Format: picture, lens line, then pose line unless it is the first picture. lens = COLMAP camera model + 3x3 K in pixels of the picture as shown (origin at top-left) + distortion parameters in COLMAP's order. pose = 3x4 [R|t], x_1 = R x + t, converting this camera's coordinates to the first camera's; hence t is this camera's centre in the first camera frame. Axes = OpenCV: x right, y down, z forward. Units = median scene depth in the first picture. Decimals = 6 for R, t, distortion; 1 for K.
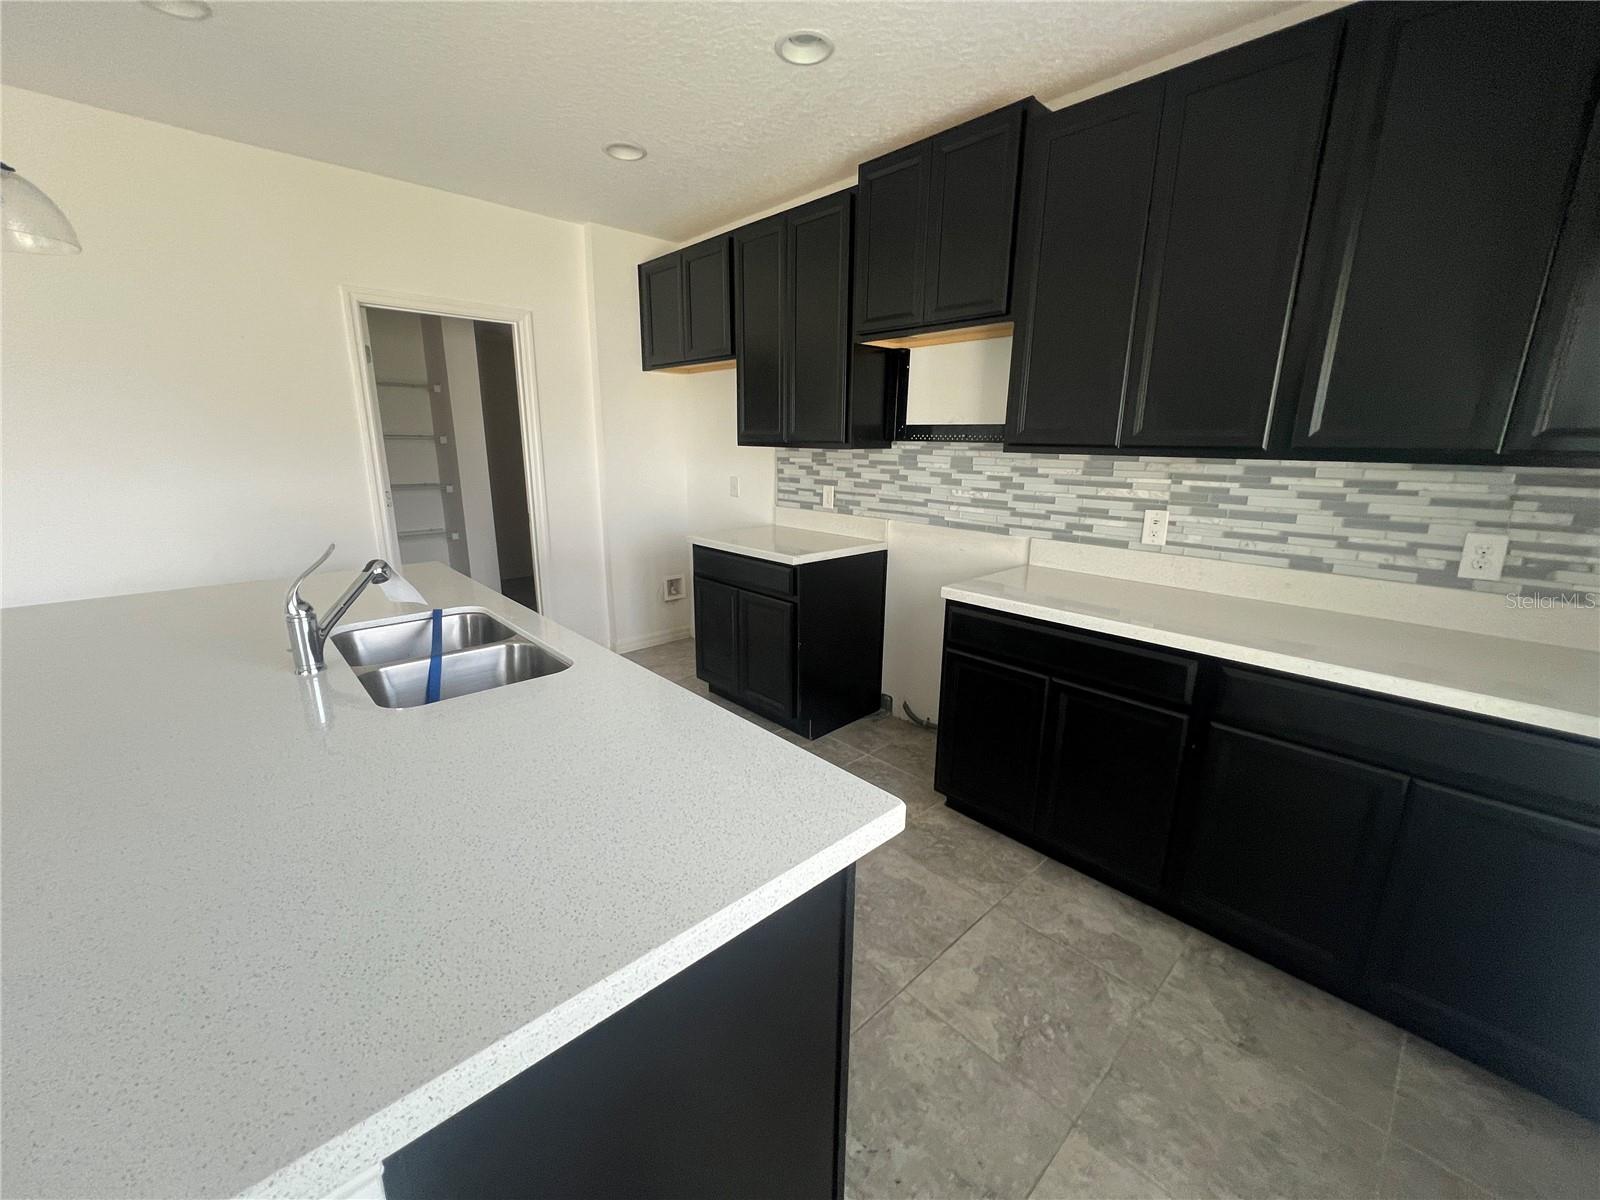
lens RADIAL K [[647.2, 0, 799.7], [0, 647.2, 602.0], [0, 0, 1]] dist [-0.000070, 0.000313]
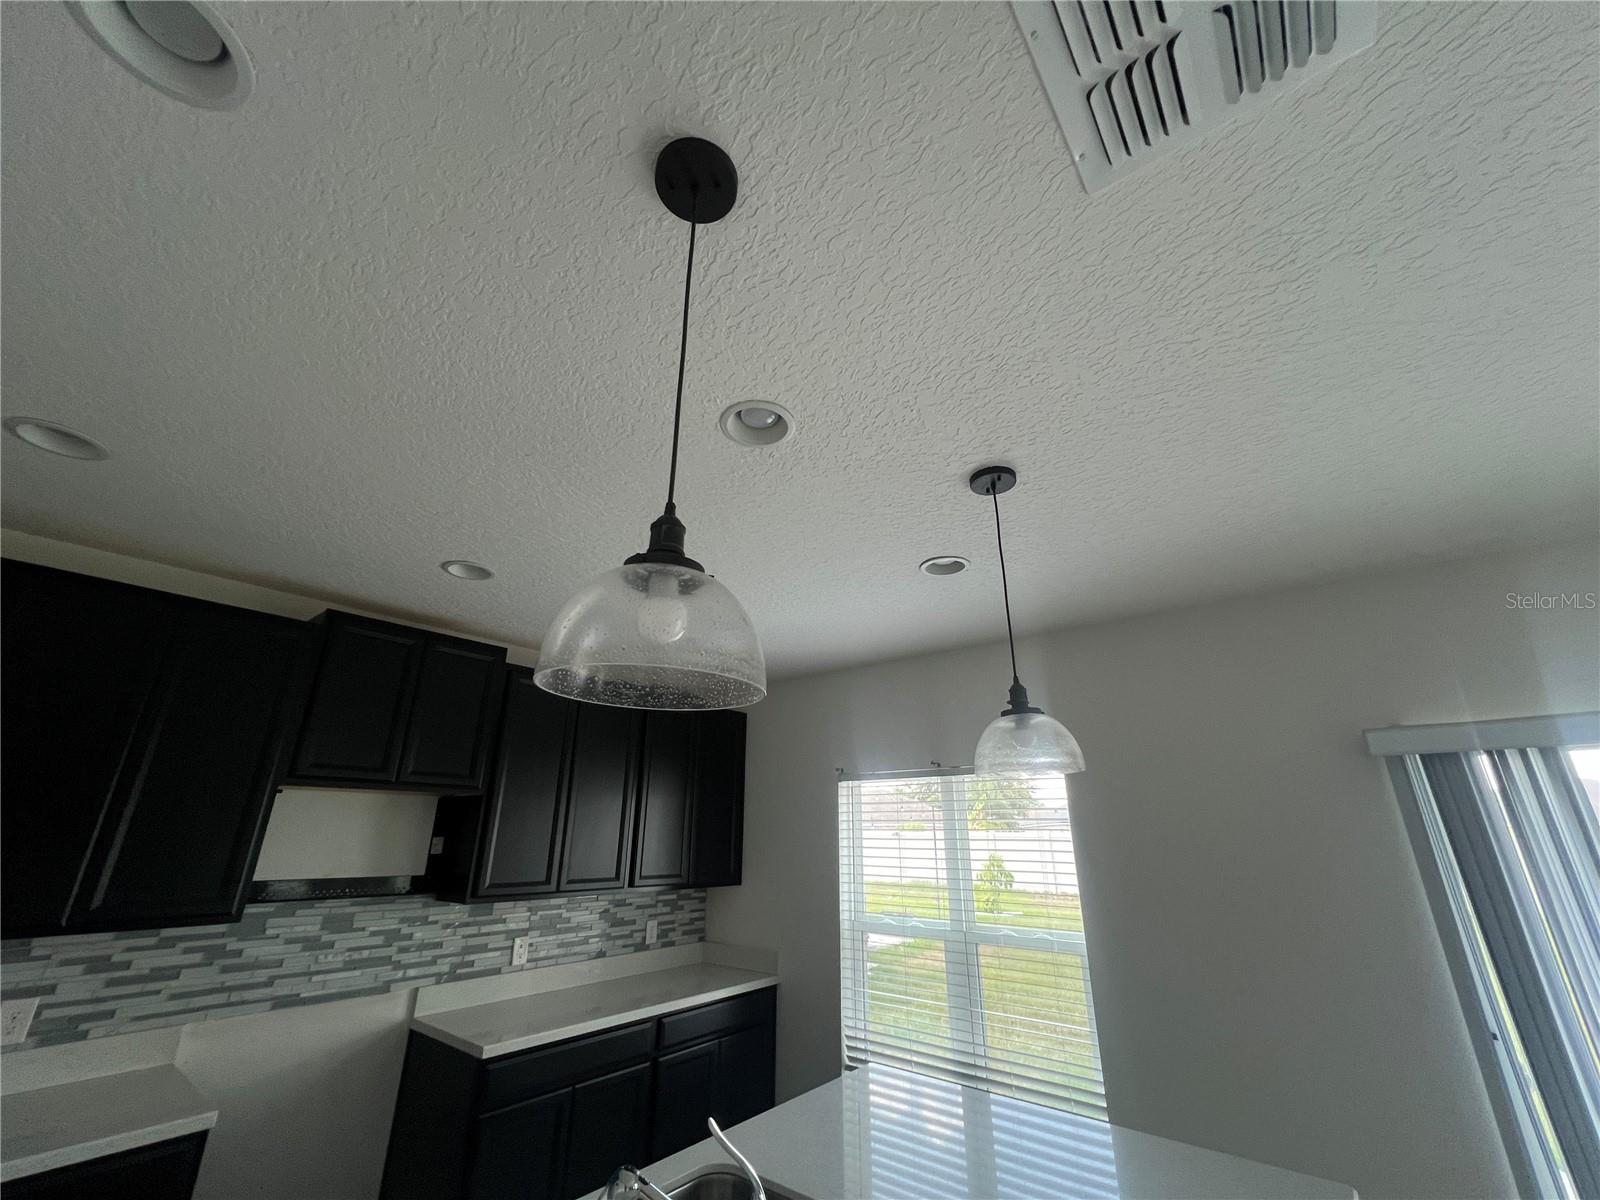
lens RADIAL K [[636.1, 0, 795.4], [0, 636.1, 599.3], [0, 0, 1]] dist [0.003734, -0.001324]
pose [[-0.144965, 0.318351, 0.936823, -0.955423], [0.214982, 0.934339, -0.284240, -0.277390], [-0.965799, 0.160195, -0.203886, 0.541043]]
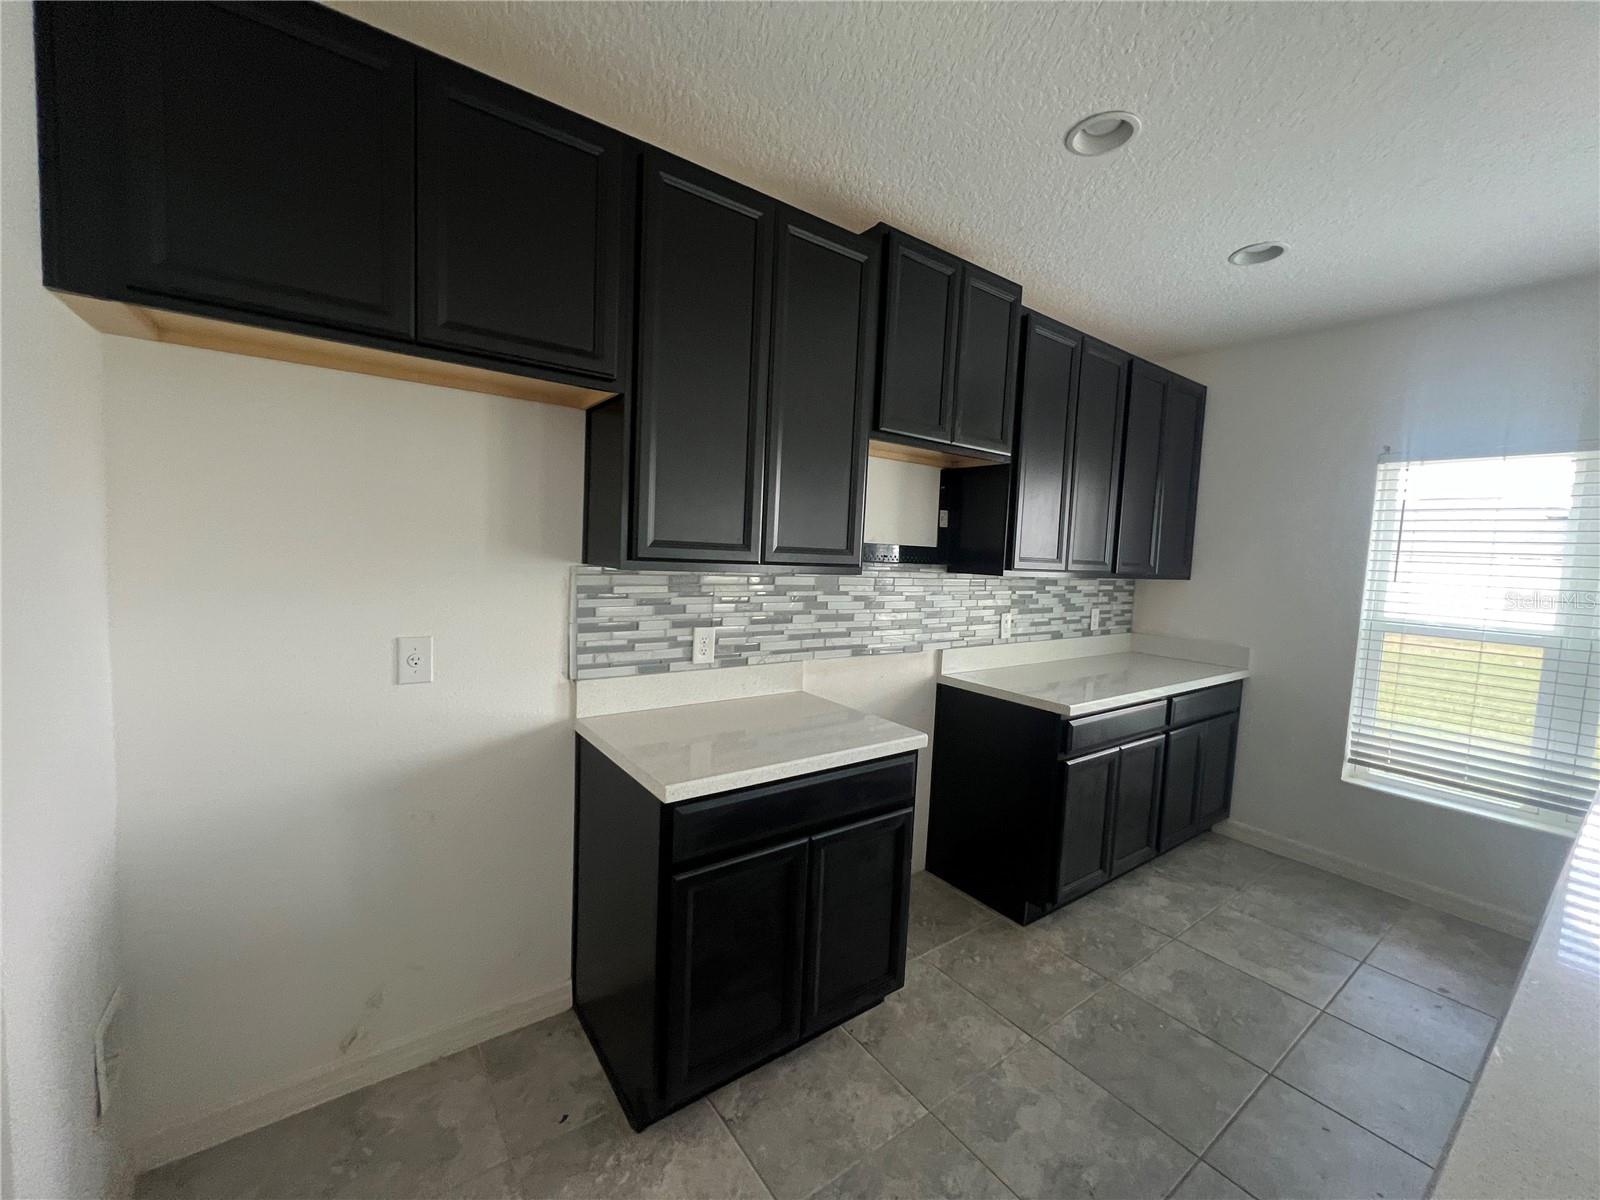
lens RADIAL K [[647.2, 0, 801.2], [0, 647.2, 594.6], [0, 0, 1]] dist [-0.000070, 0.000313]
pose [[0.110892, -0.095129, 0.989269, -0.761310], [0.185456, 0.979904, 0.073439, -0.327642], [-0.976375, 0.175323, 0.126306, 1.130500]]
